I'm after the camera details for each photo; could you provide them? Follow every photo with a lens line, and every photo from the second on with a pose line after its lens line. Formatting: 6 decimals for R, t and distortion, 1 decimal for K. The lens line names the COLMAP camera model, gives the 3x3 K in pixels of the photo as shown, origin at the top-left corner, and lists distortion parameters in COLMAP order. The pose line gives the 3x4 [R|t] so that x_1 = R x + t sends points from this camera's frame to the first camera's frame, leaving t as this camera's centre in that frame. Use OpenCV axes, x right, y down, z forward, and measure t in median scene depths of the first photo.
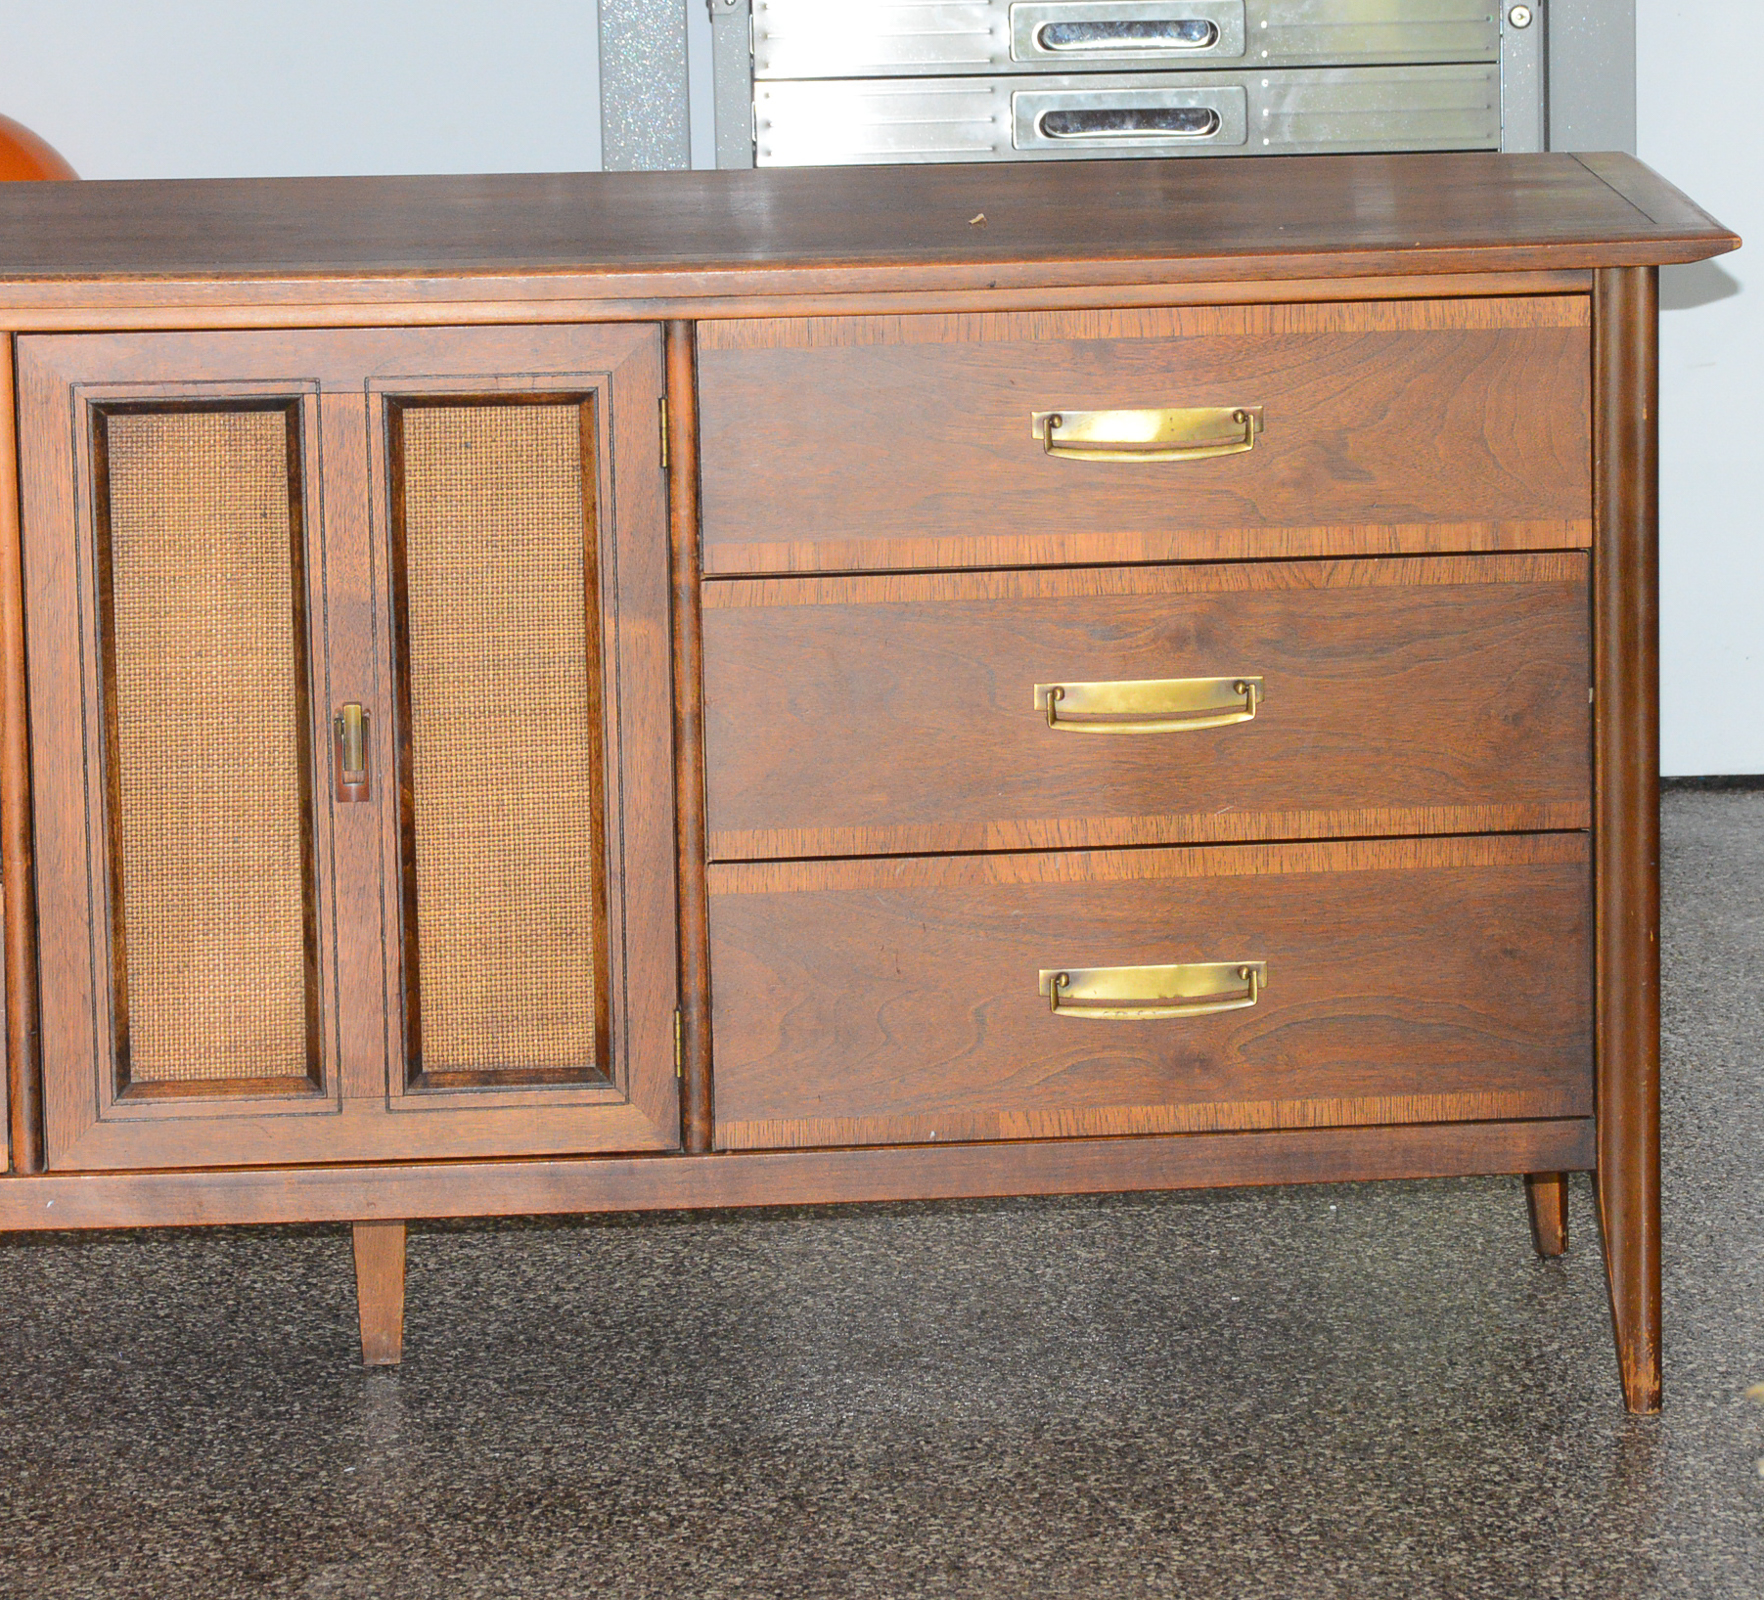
lens RADIAL K [[7769.6, 0, 1091.8], [0, 7769.6, 757.4], [0, 0, 1]] dist [0.222896, 0.000000]
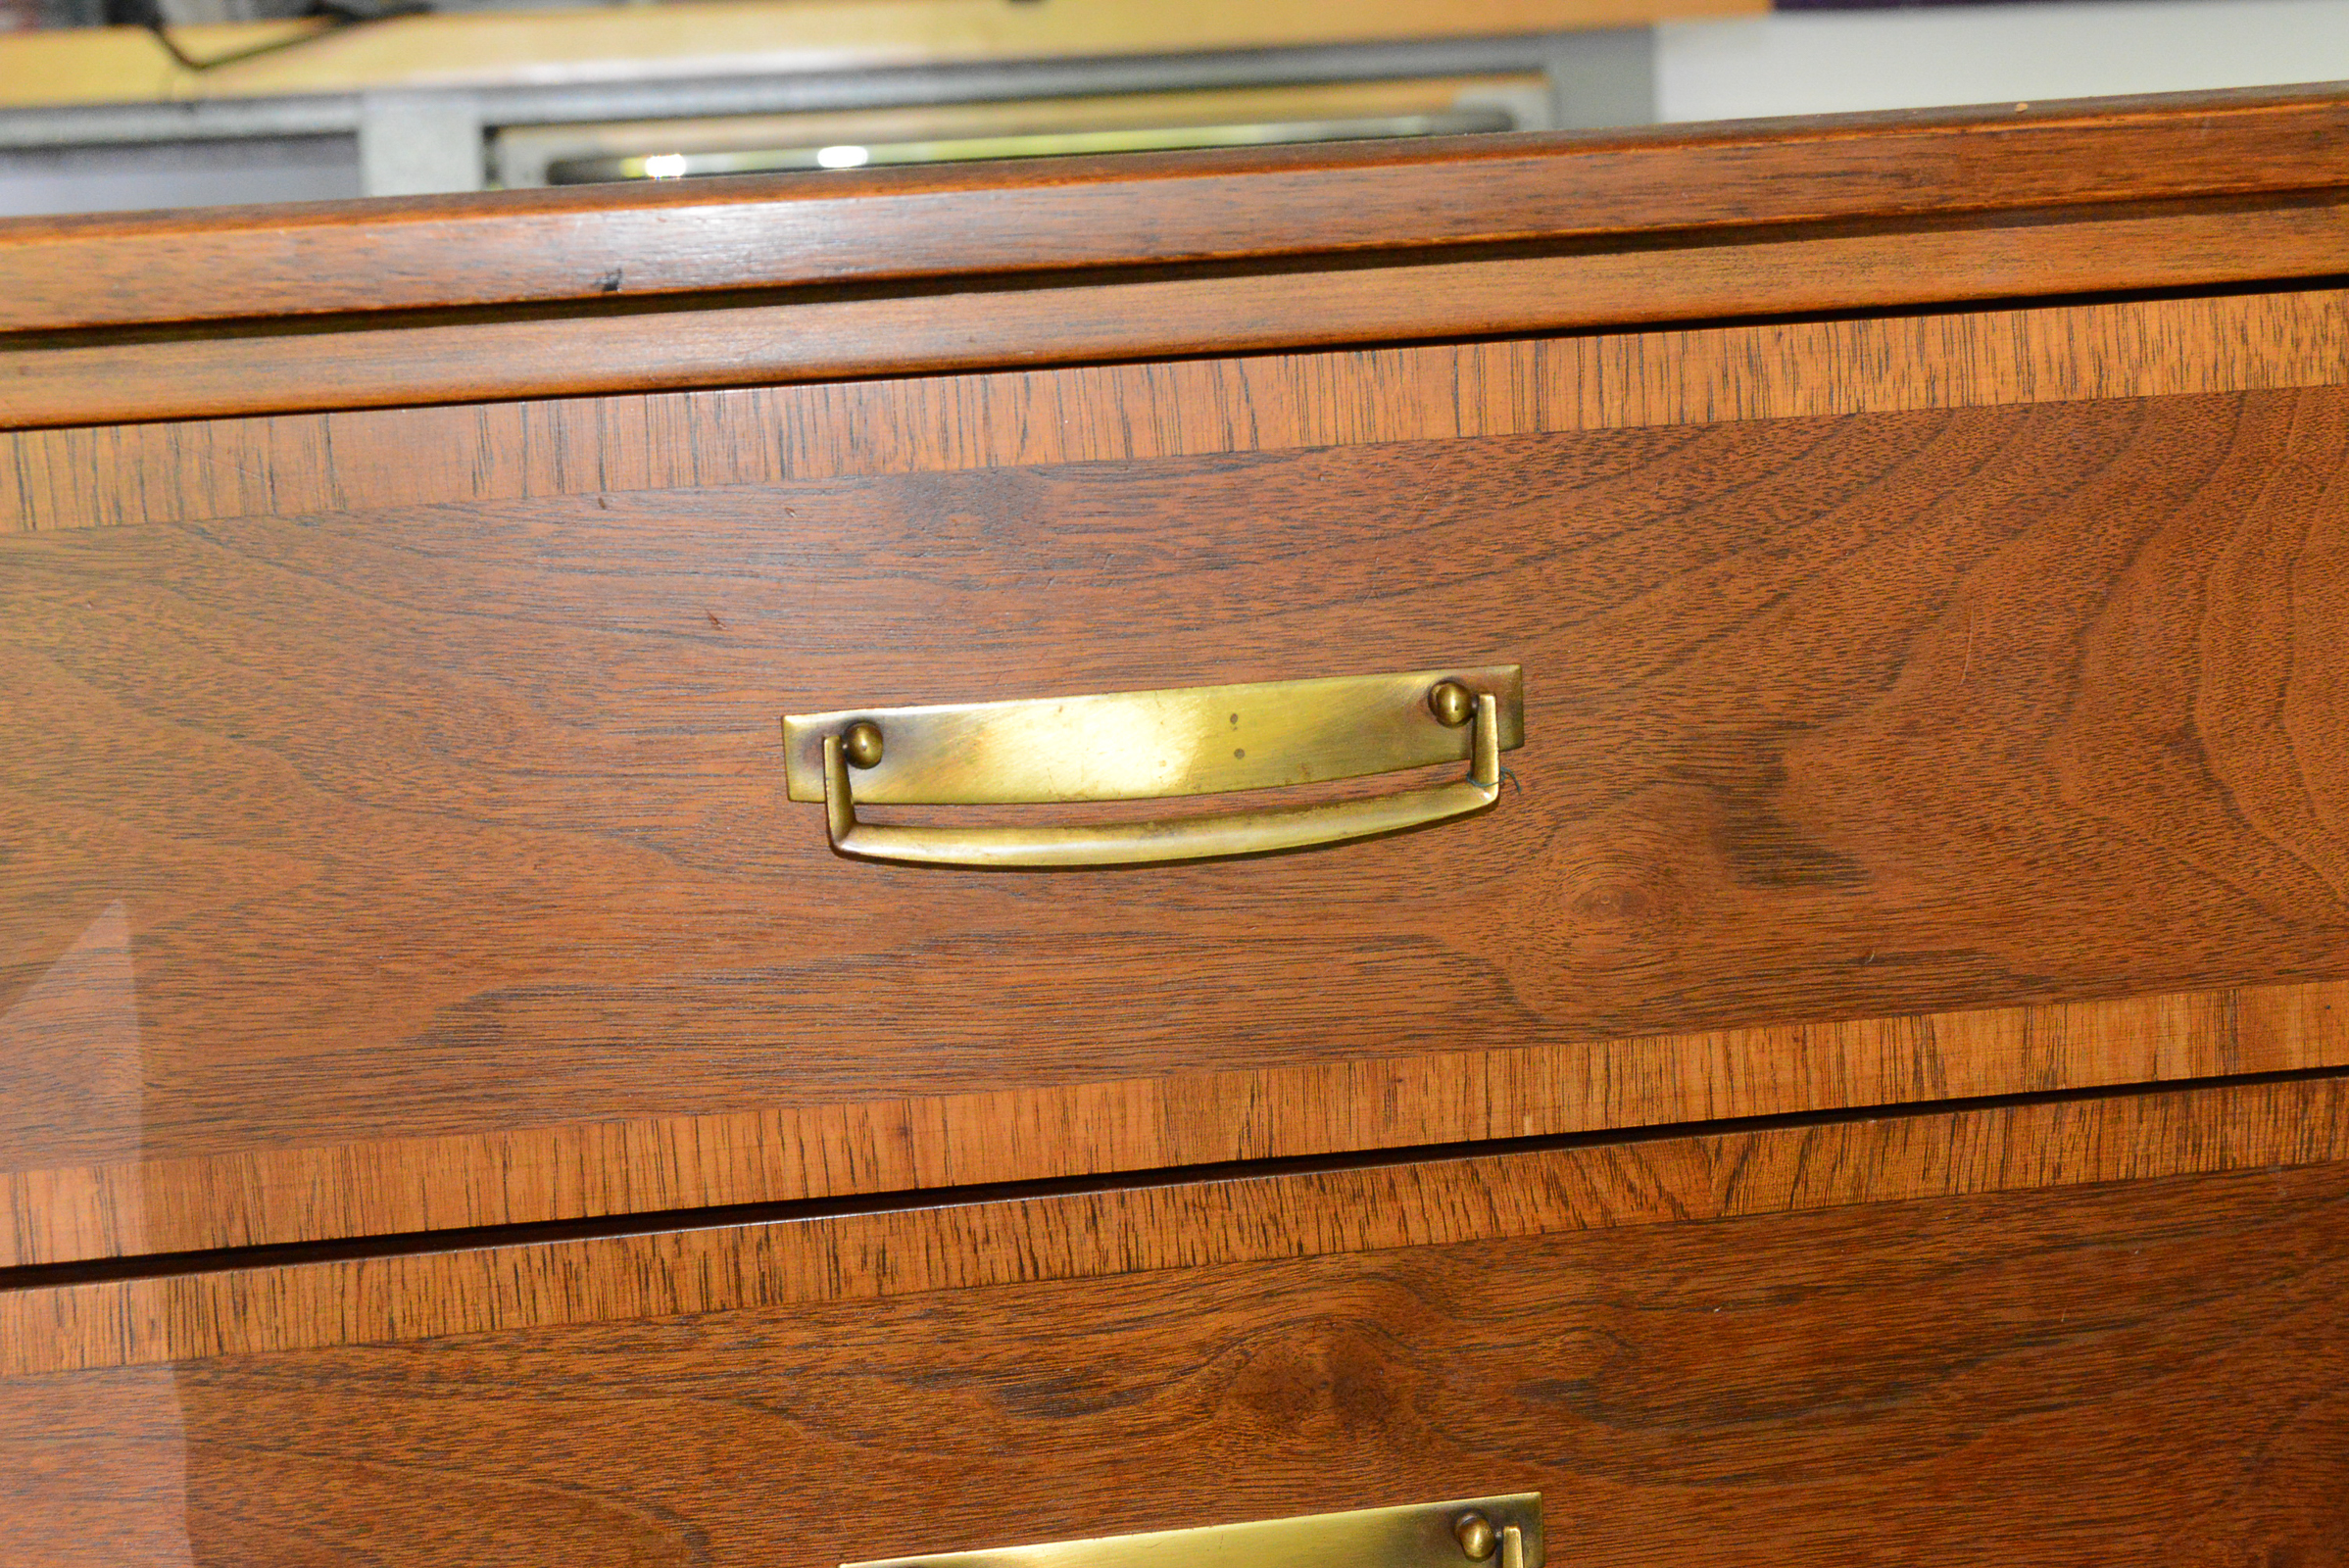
lens RADIAL K [[3643.4, 0, 1172.4], [0, 3643.4, 778.2], [0, 0, 1]] dist [0.001548, 0.000000]
pose [[0.997900, -0.045342, 0.046257, 0.000854], [0.047152, 0.998134, -0.038809, -0.035434], [-0.044411, 0.040909, 0.998175, 0.850647]]
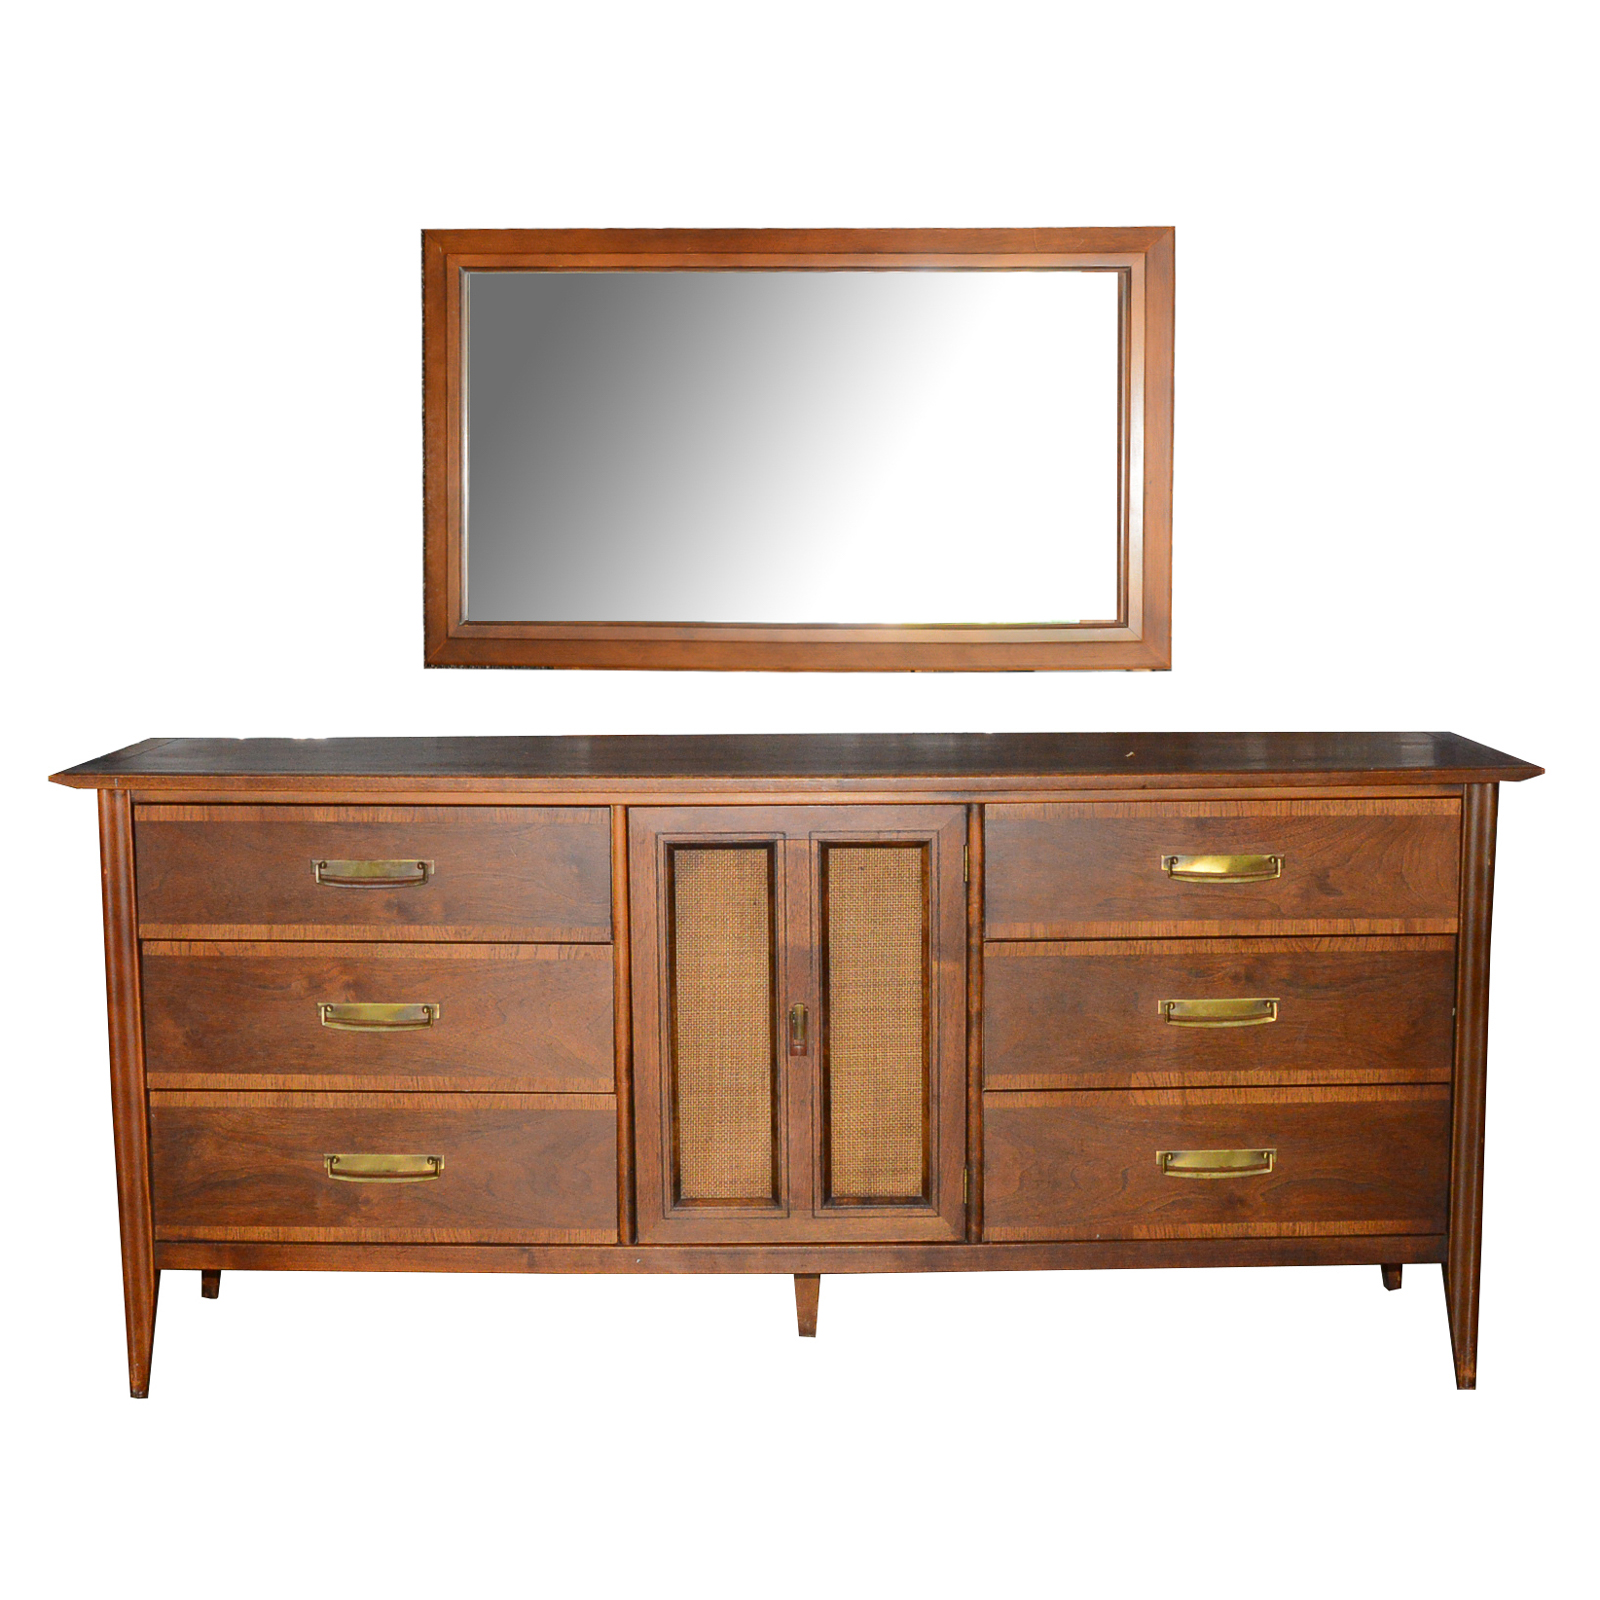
lens RADIAL K [[2494.4, 0, 854.3], [0, 2494.4, 978.1], [0, 0, 1]] dist [-0.058916, 0.000000]
pose [[0.997177, 0.018342, -0.072813, -0.037200], [-0.019636, 0.999661, -0.017099, -0.003047], [0.072475, 0.018481, 0.997199, 0.392725]]
